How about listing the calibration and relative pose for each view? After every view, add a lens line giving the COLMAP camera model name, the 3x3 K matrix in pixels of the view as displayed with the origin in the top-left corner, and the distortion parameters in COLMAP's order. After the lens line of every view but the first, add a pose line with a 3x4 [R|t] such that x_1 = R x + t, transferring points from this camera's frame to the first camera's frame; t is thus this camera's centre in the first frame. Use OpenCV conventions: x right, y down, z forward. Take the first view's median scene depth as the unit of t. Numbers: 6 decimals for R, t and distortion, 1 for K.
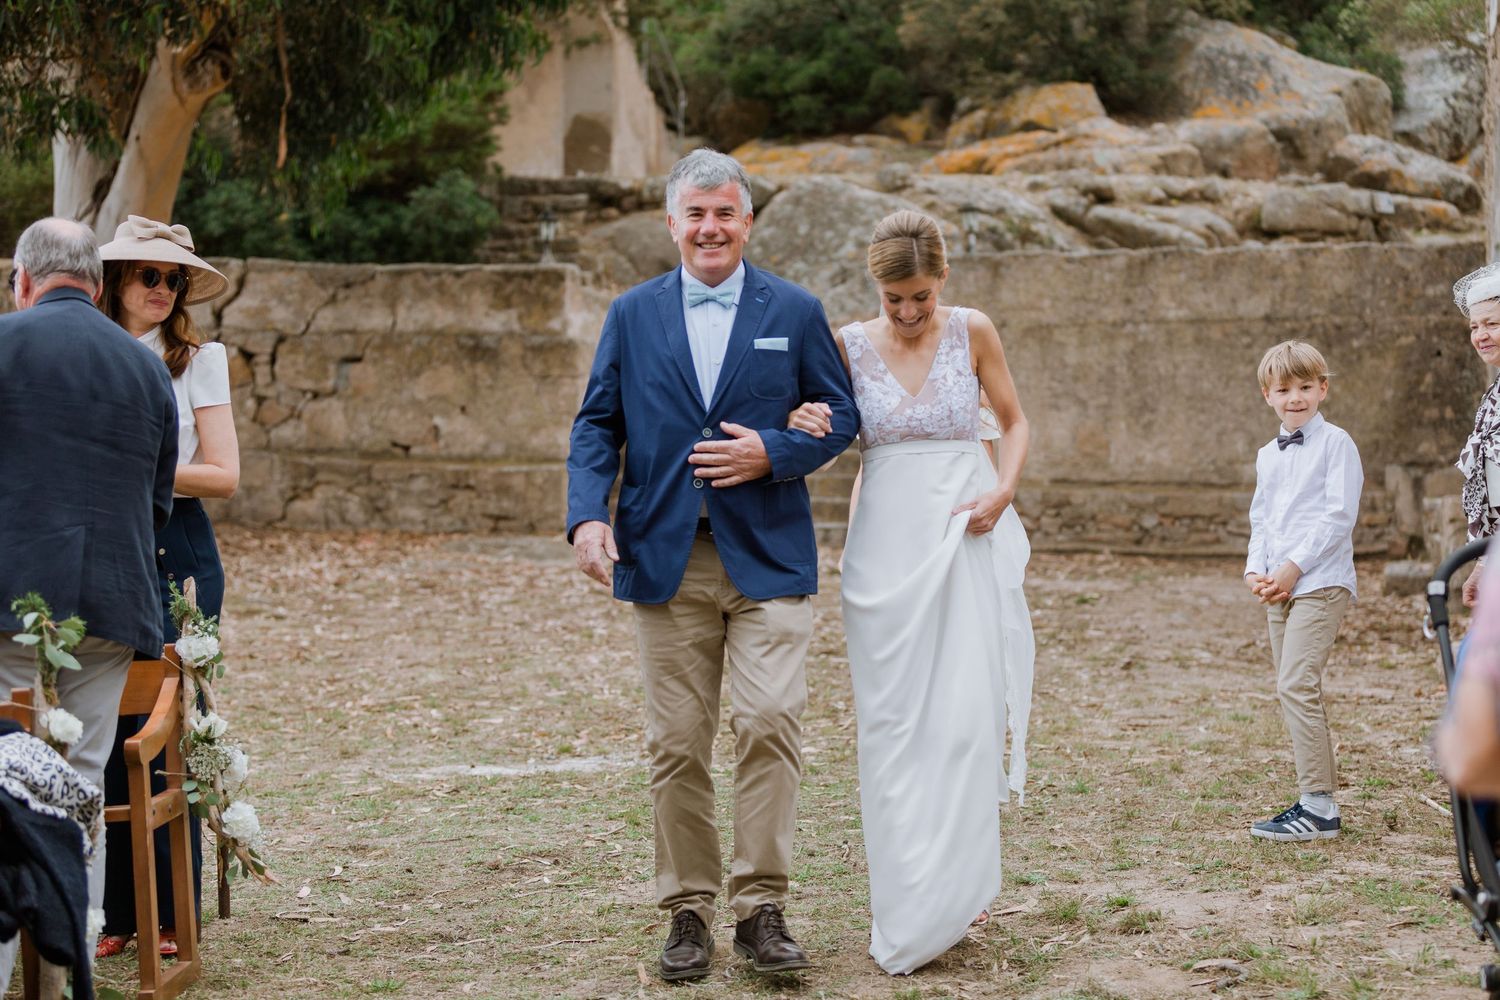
lens RADIAL K [[3520.3, 0, 741.0], [0, 3520.3, 504.4], [0, 0, 1]] dist [0.100399, 0.000000]
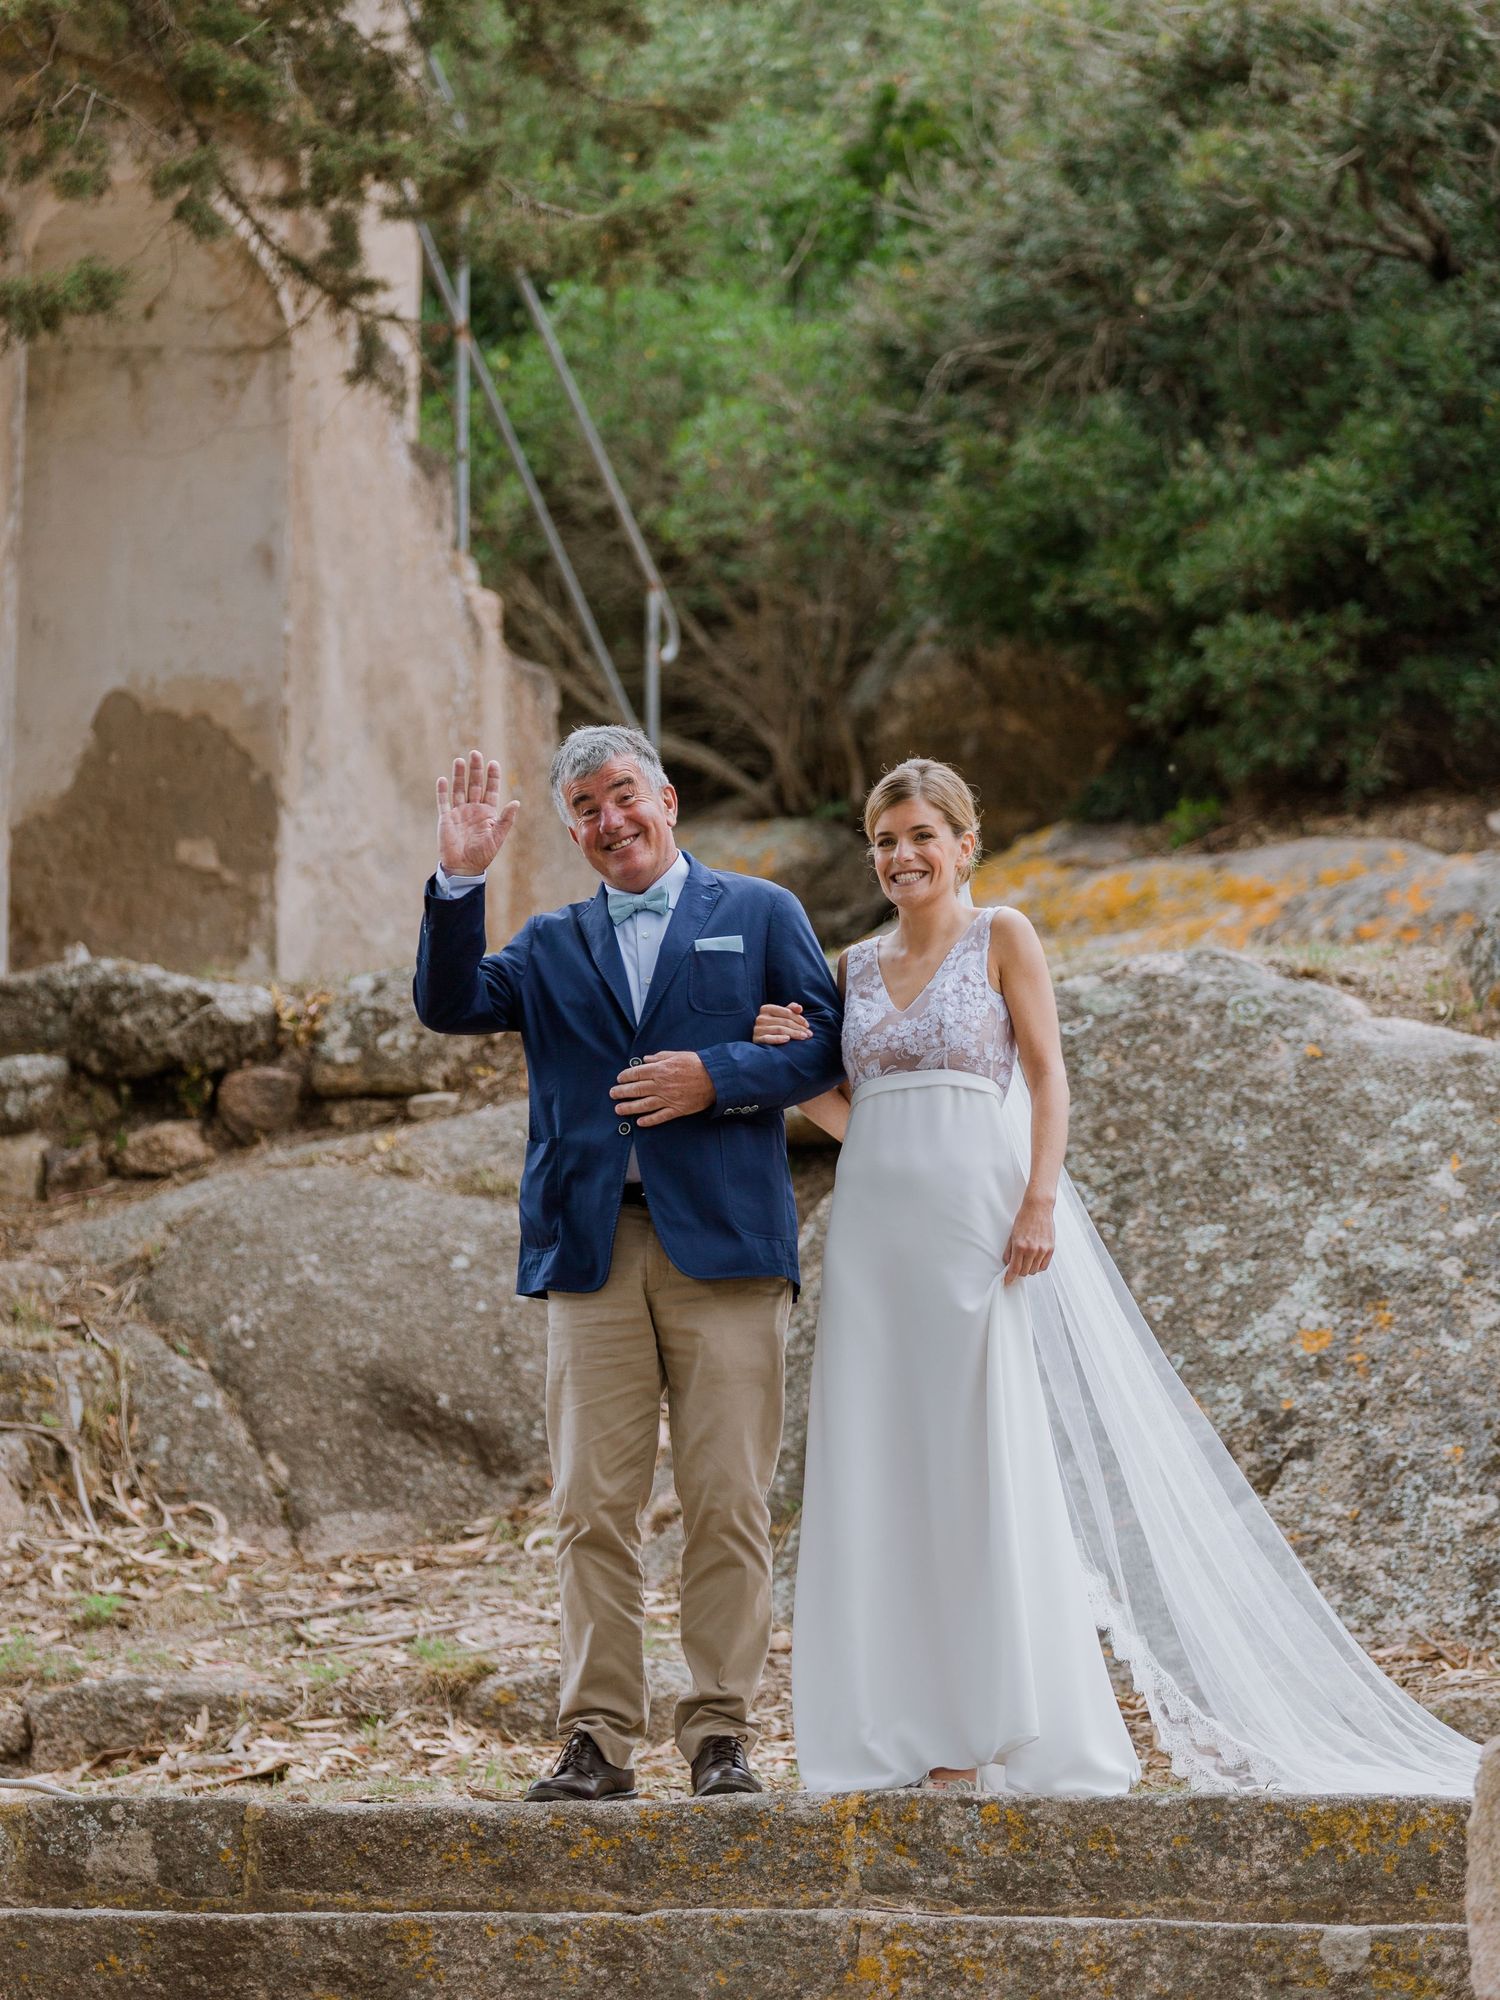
lens RADIAL K [[10722.4, 0, 764.0], [0, 10722.4, 1002.4], [0, 0, 1]] dist [-0.113211, 0.000000]
pose [[0.995283, -0.006210, -0.096810, 0.058249], [-0.004455, 0.993970, -0.109563, -0.024116], [0.096907, 0.109478, 0.989254, 0.403940]]
